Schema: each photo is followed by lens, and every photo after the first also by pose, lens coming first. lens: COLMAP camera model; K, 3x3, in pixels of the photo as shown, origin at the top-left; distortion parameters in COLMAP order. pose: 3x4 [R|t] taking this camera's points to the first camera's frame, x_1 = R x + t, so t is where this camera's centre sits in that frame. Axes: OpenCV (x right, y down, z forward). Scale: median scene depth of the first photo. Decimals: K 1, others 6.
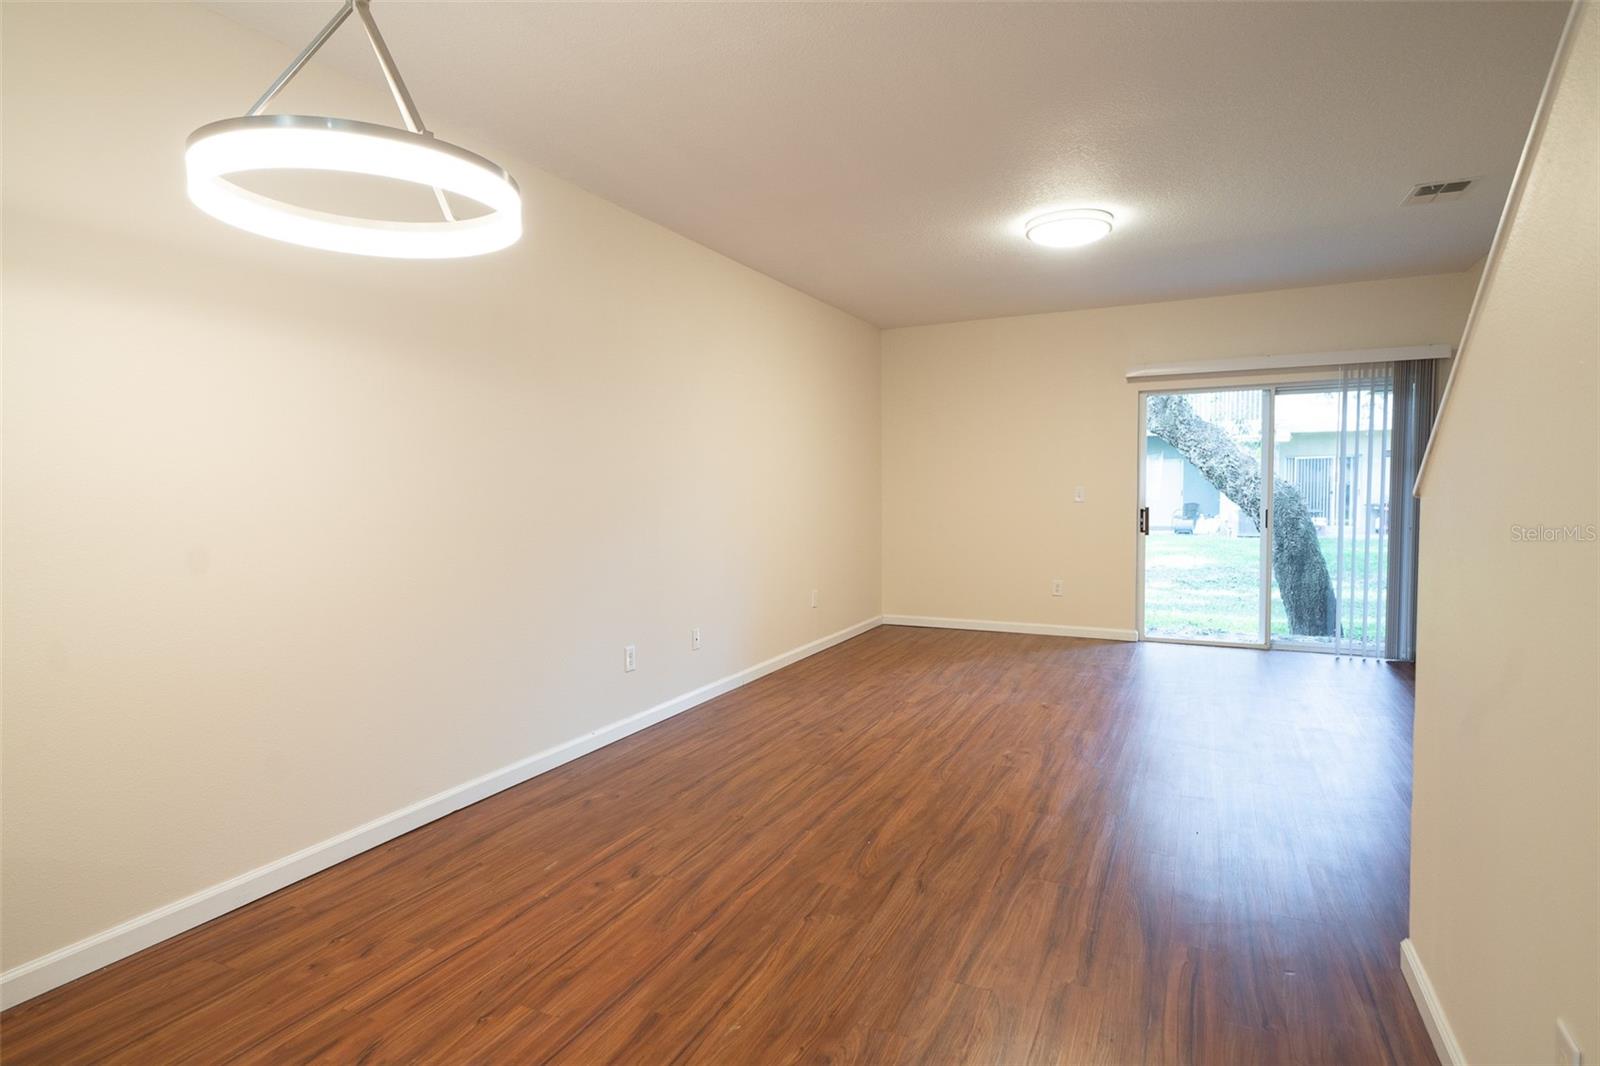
lens RADIAL K [[860.5, 0, 785.2], [0, 860.5, 526.8], [0, 0, 1]] dist [0.033622, 0.000107]
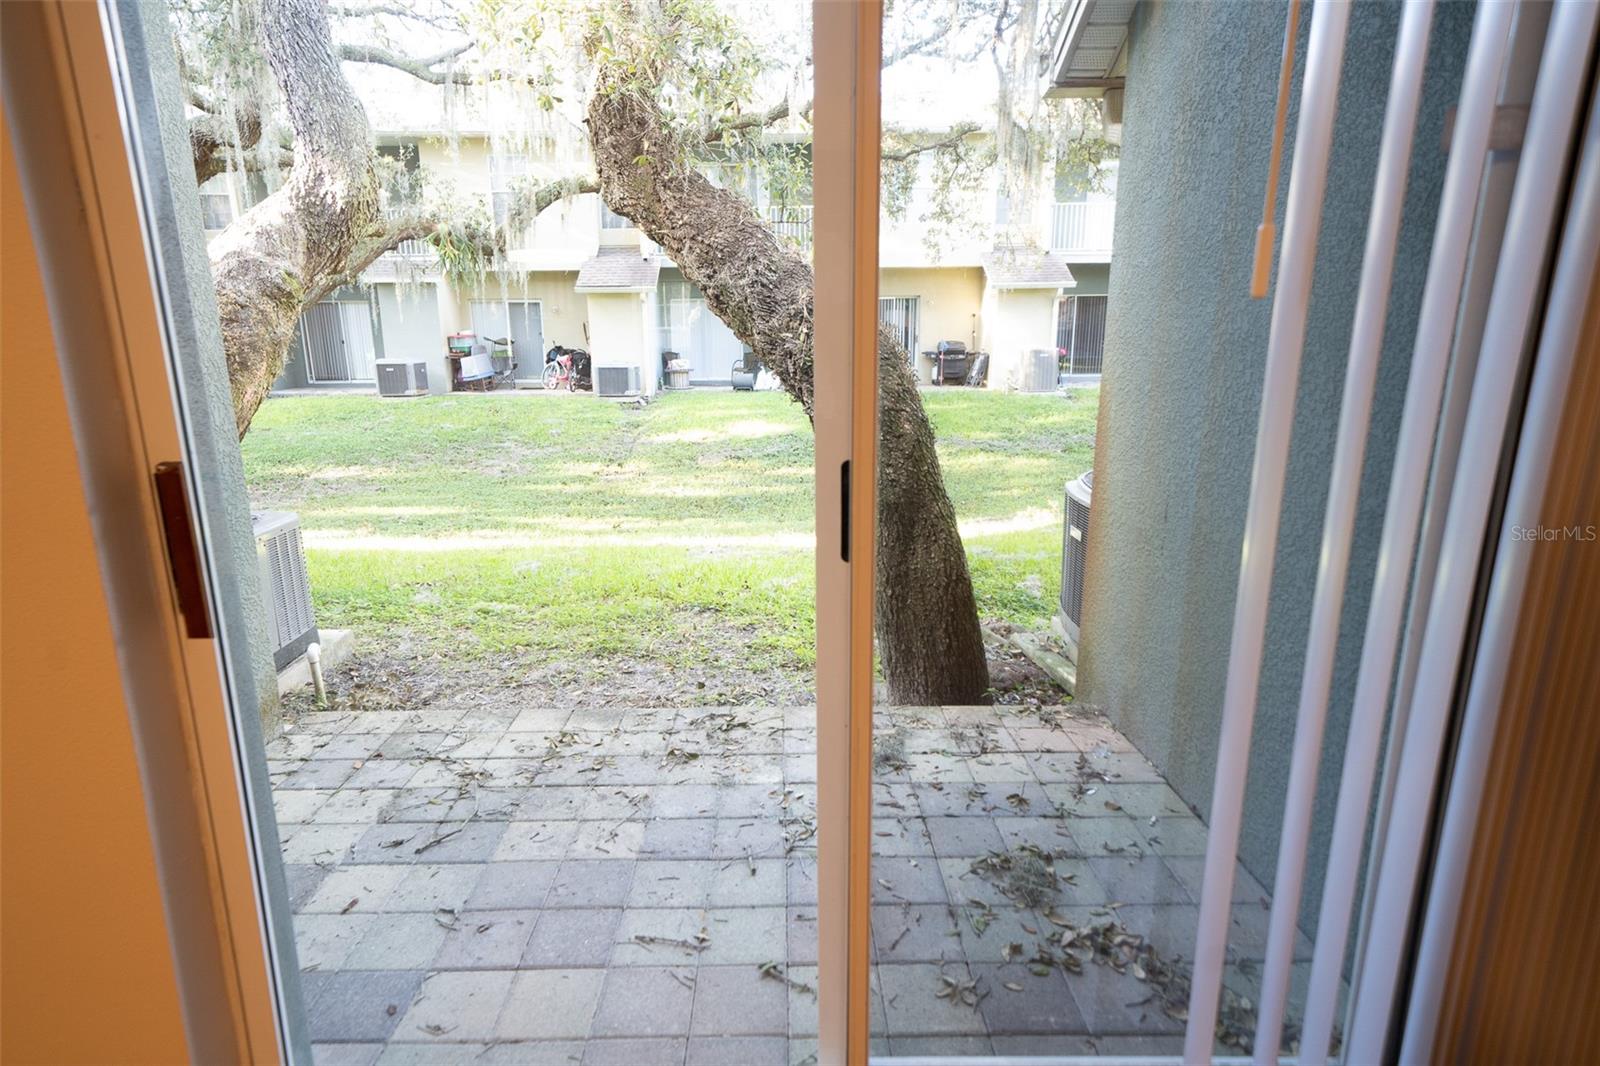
lens RADIAL K [[860.5, 0, 800.2], [0, 860.5, 531.5], [0, 0, 1]] dist [0.033622, 0.000107]
pose [[0.889374, -0.106044, 0.444712, 0.523526], [0.024505, 0.982386, 0.185247, -0.044303], [-0.456523, -0.153856, 0.876308, 0.953543]]
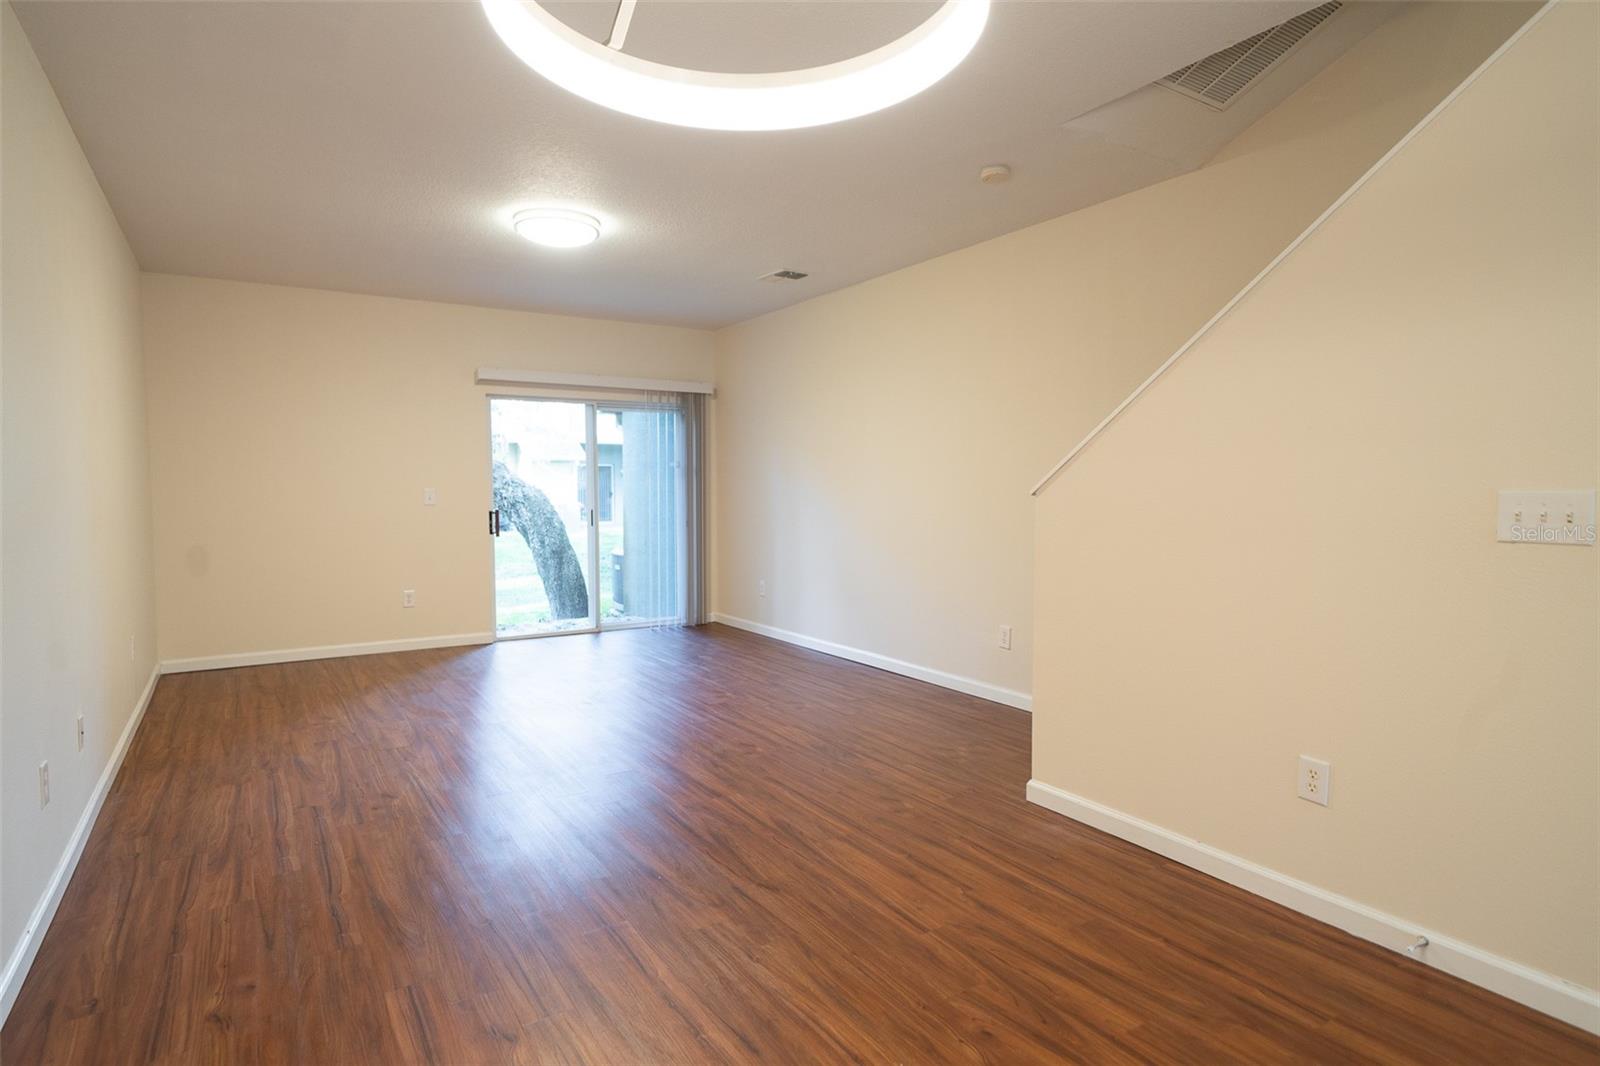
lens RADIAL K [[860.5, 0, 785.0], [0, 860.5, 544.5], [0, 0, 1]] dist [0.033622, 0.000107]
pose [[0.534534, -0.048205, 0.843771, -0.297566], [0.035133, 0.998776, 0.034804, -0.005307], [-0.844416, 0.011040, 0.535574, 0.204621]]
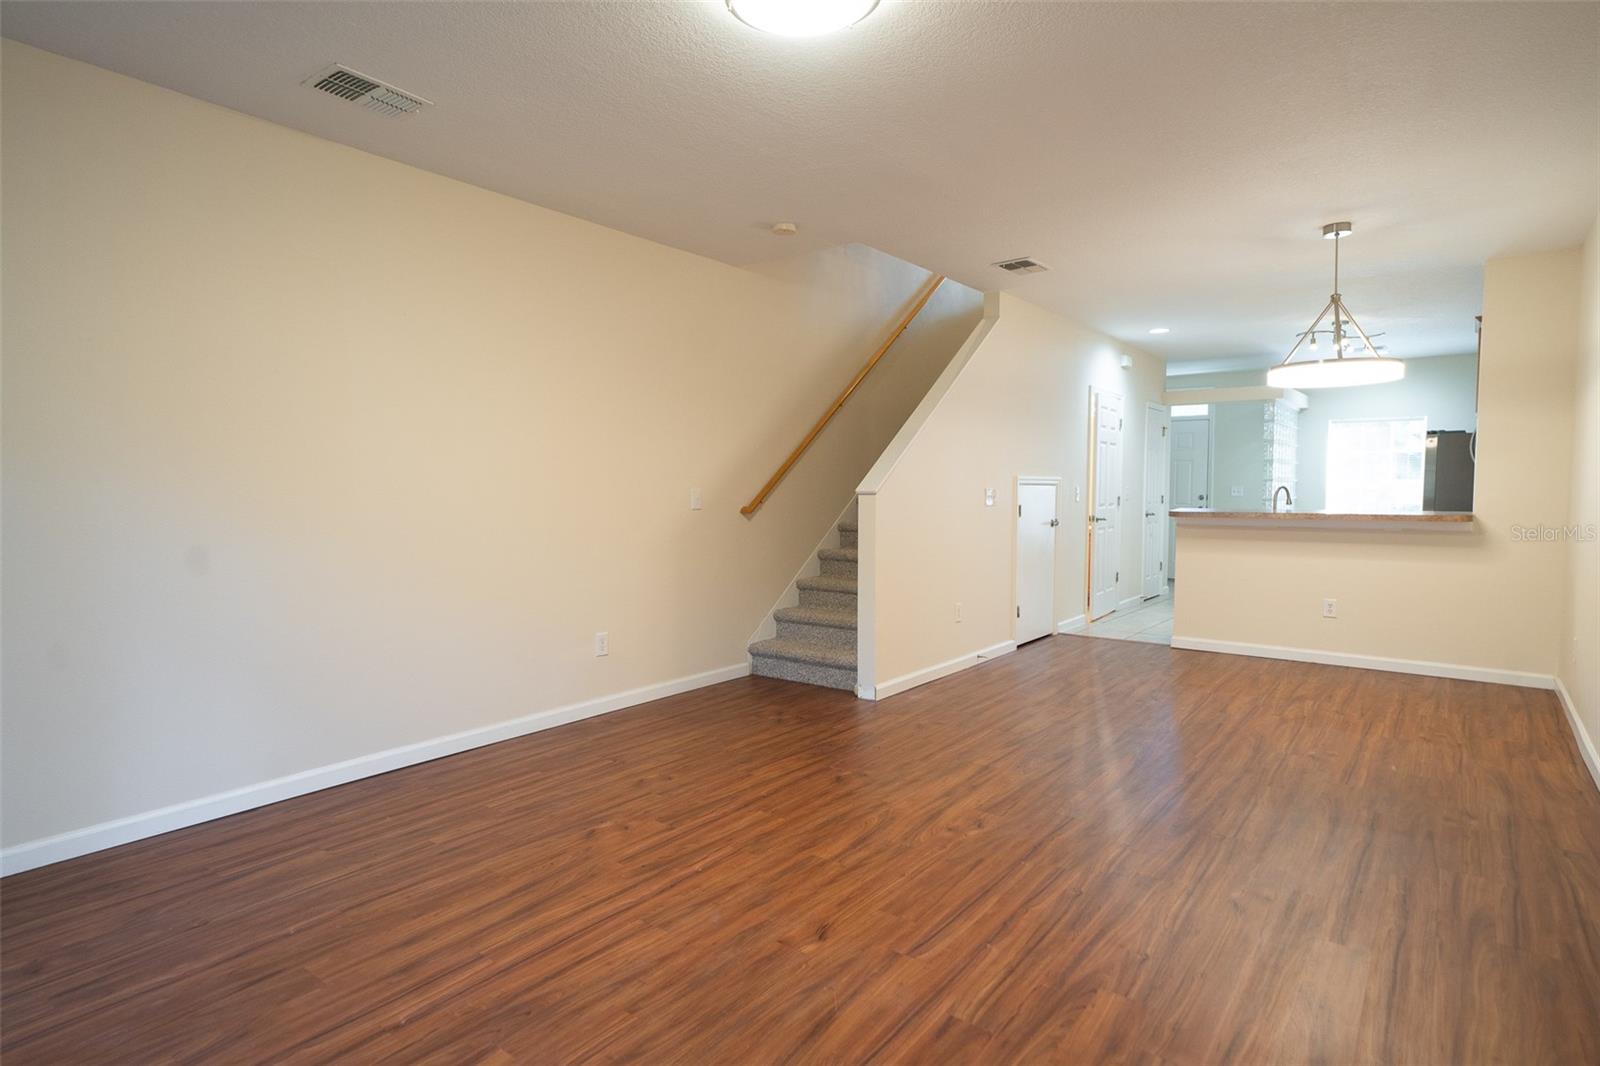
lens RADIAL K [[860.5, 0, 787.4], [0, 860.5, 536.1], [0, 0, 1]] dist [0.033622, 0.000107]
pose [[-0.979334, -0.003019, 0.202225, 0.181381], [0.017067, 0.995088, 0.097511, -0.054247], [-0.201526, 0.098948, -0.974472, 1.203084]]
